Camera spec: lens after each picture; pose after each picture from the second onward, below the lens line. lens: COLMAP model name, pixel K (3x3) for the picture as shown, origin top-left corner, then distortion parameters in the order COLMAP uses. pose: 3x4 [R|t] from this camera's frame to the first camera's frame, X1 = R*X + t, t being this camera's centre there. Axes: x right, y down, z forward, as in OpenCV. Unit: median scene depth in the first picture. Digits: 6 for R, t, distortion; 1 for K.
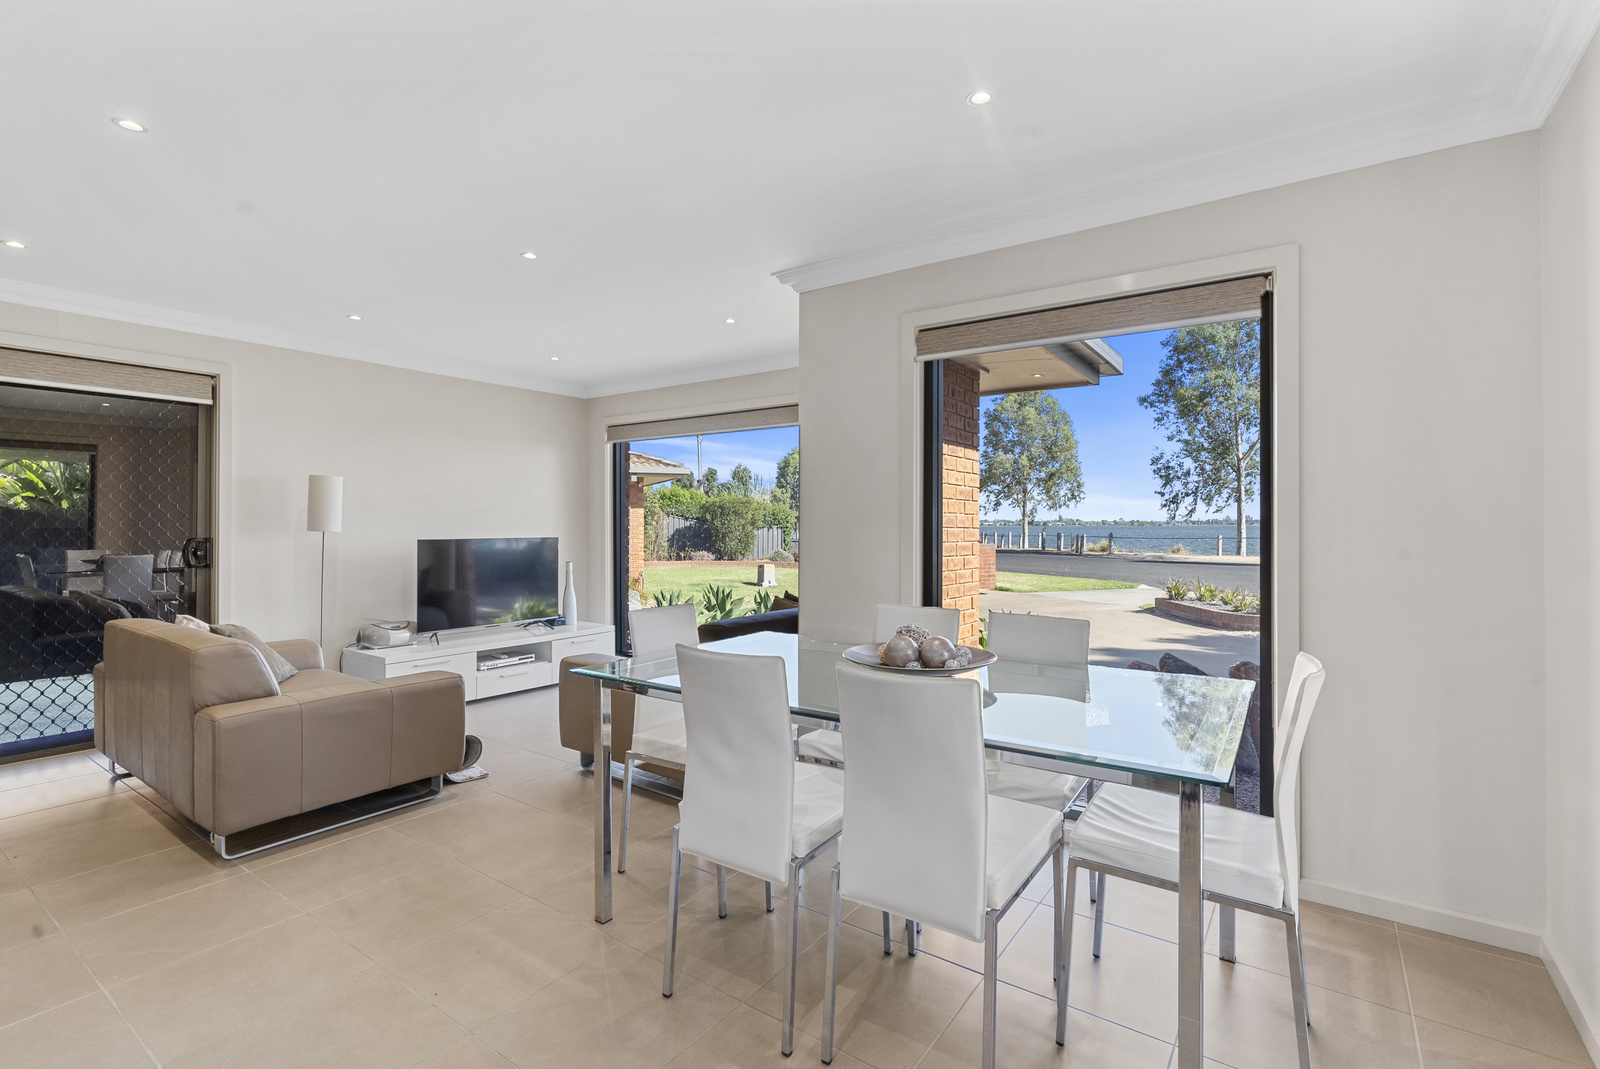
lens RADIAL K [[737.8, 0, 798.0], [0, 737.8, 519.0], [0, 0, 1]] dist [-0.001663, 0.003164]
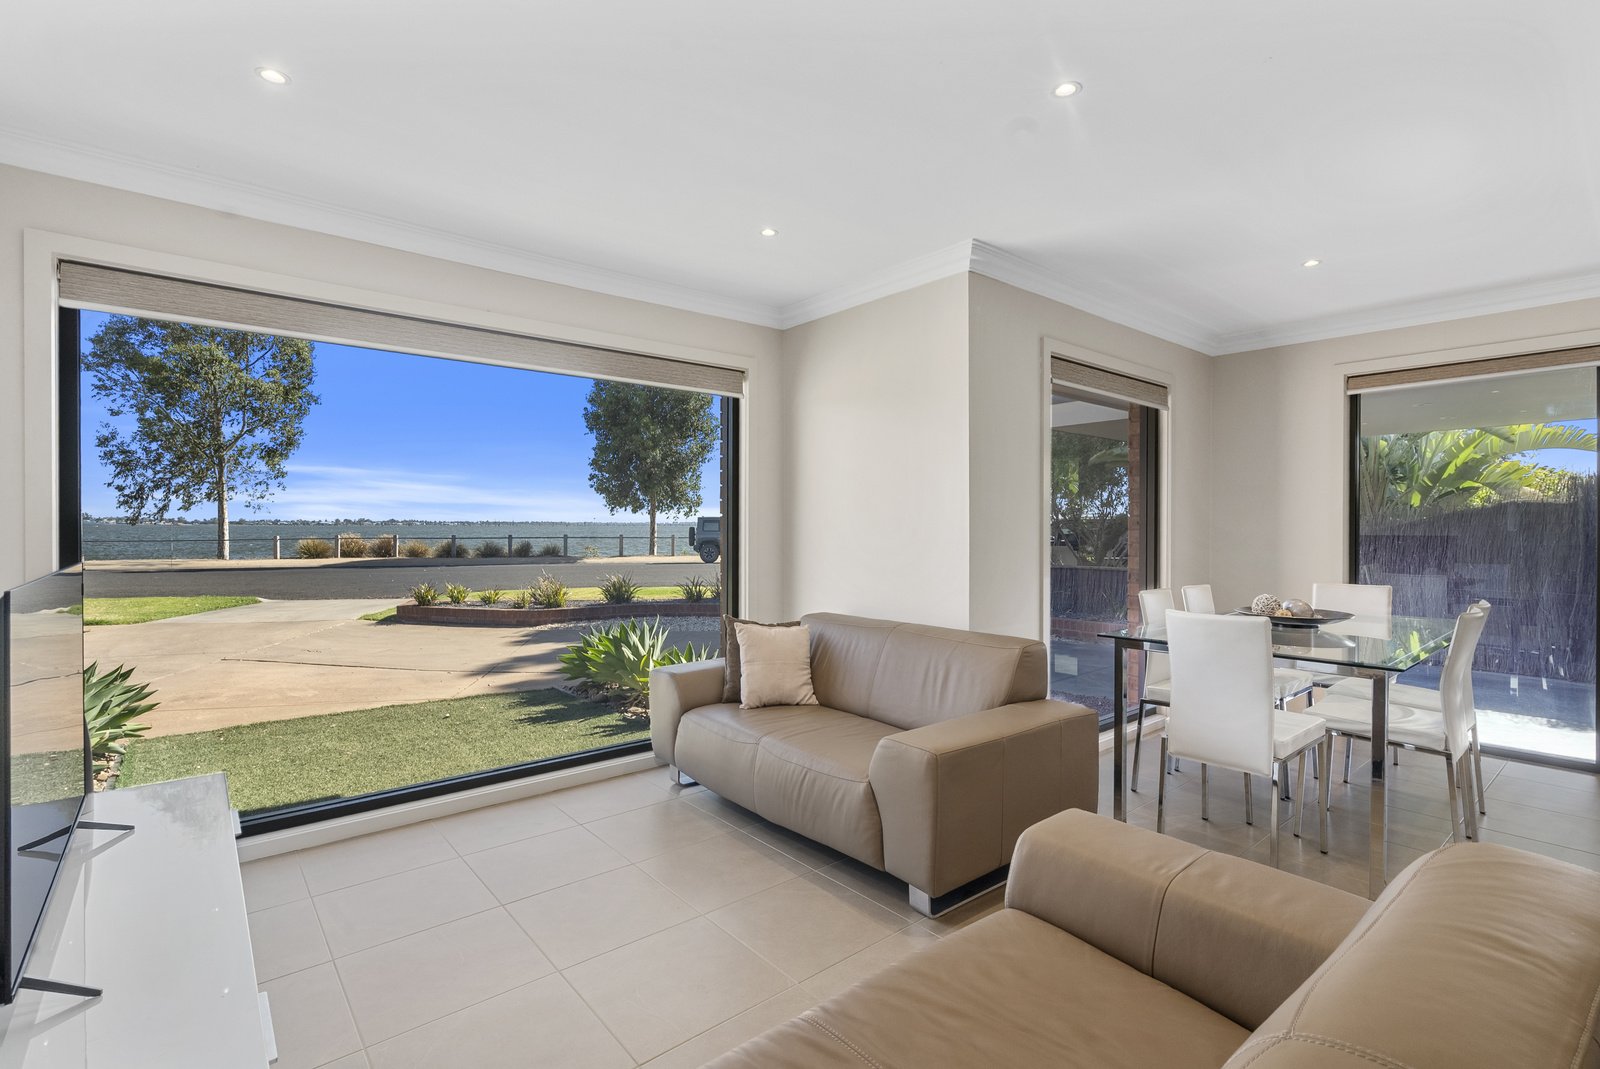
lens RADIAL K [[737.8, 0, 843.2], [0, 737.8, 524.1], [0, 0, 1]] dist [-0.001663, 0.003164]
pose [[0.221654, 0.000713, 0.975125, -0.168041], [-0.006808, 0.999976, 0.000816, 0.001546], [-0.975102, -0.006819, 0.221654, 0.172131]]
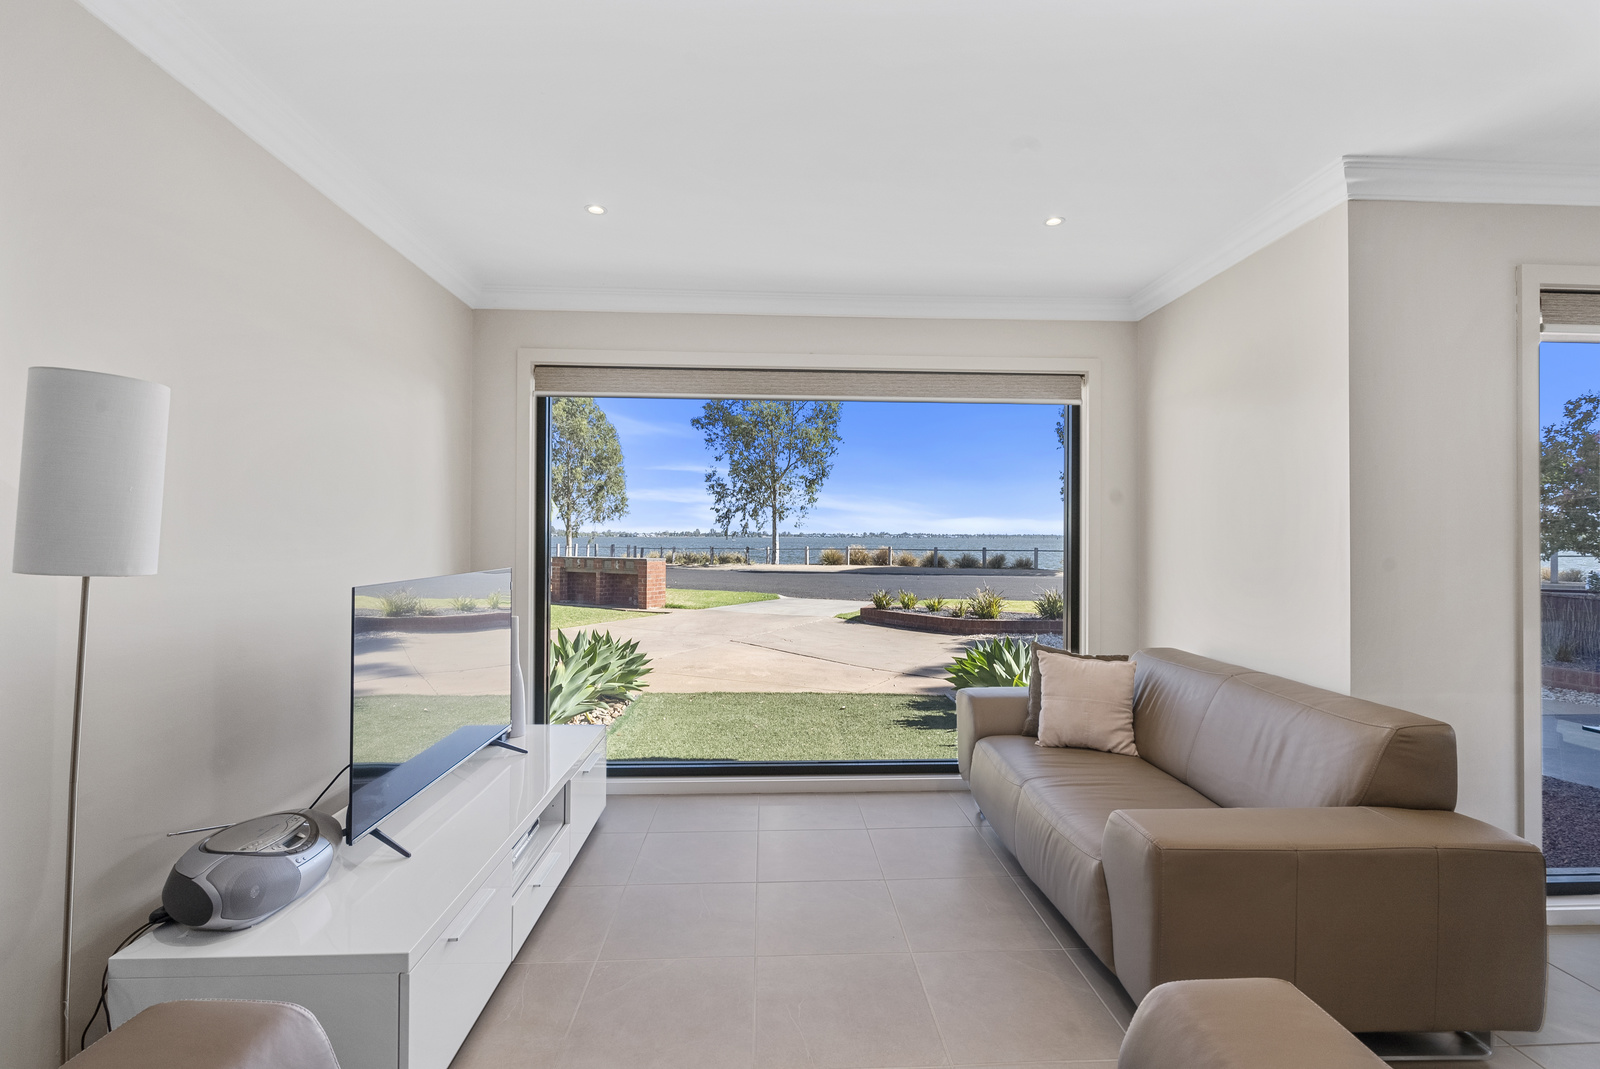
lens RADIAL K [[737.8, 0, 819.3], [0, 737.8, 528.4], [0, 0, 1]] dist [-0.001663, 0.003164]
pose [[0.768949, 0.009885, 0.639234, -0.146244], [-0.007648, 0.999951, -0.006263, 0.000154], [-0.639265, -0.000073, 0.768987, 0.146258]]
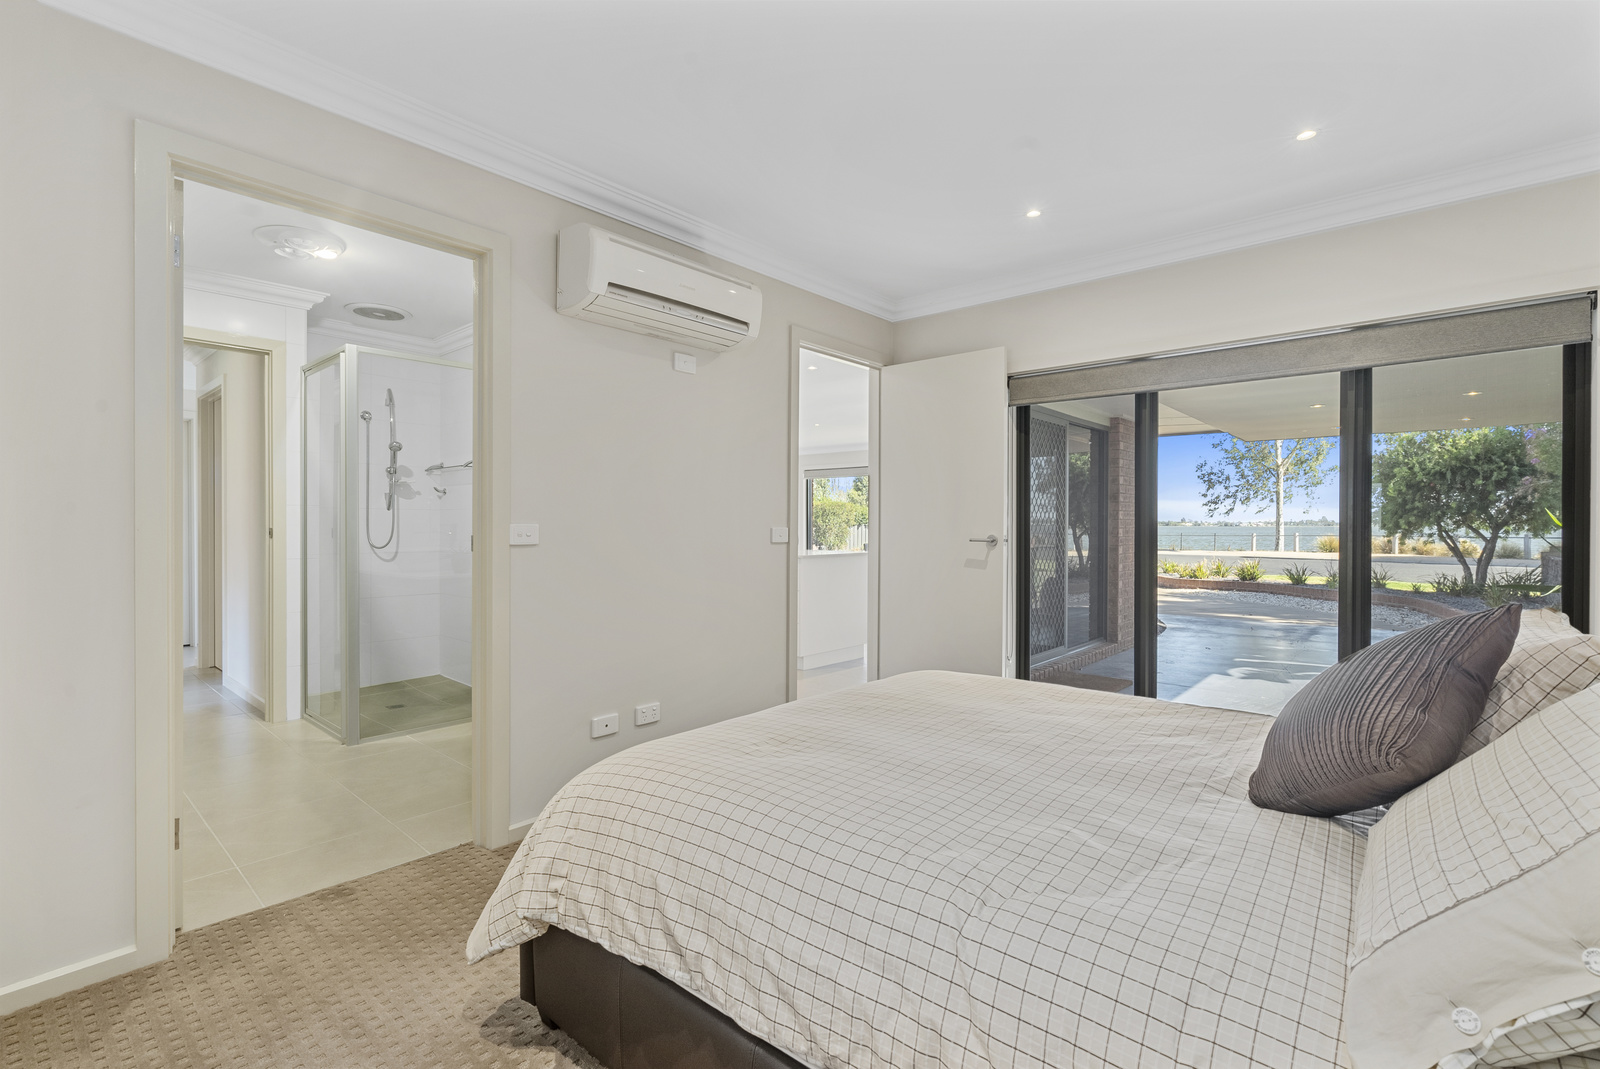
lens RADIAL K [[737.8, 0, 801.0], [0, 737.8, 535.2], [0, 0, 1]] dist [-0.001663, 0.003164]
pose [[0.995836, 0.001750, -0.091143, -0.027621], [0.000144, 0.999784, 0.020767, 0.002136], [0.091160, -0.020694, 0.995621, -0.321862]]
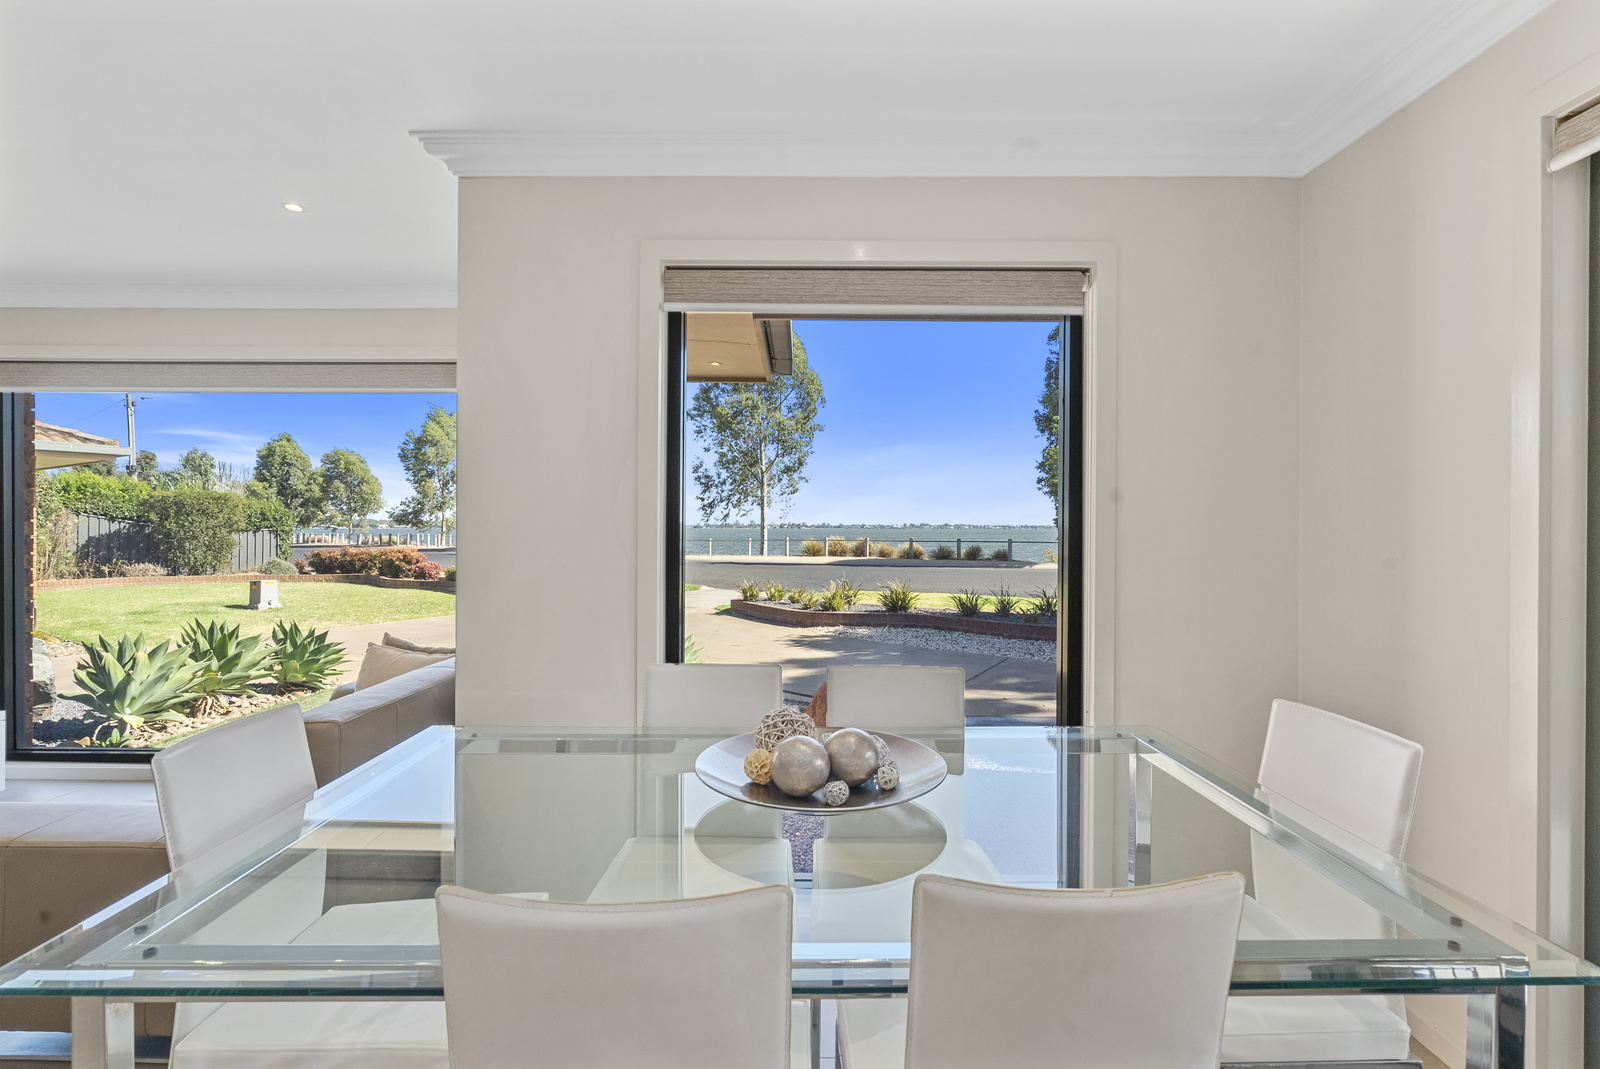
lens RADIAL K [[737.8, 0, 803.0], [0, 737.8, 535.6], [0, 0, 1]] dist [-0.001663, 0.003164]
pose [[0.815614, -0.002931, 0.578589, -0.023399], [-0.008269, 0.999826, 0.016721, -0.001449], [-0.578538, -0.018422, 0.815448, 0.055723]]
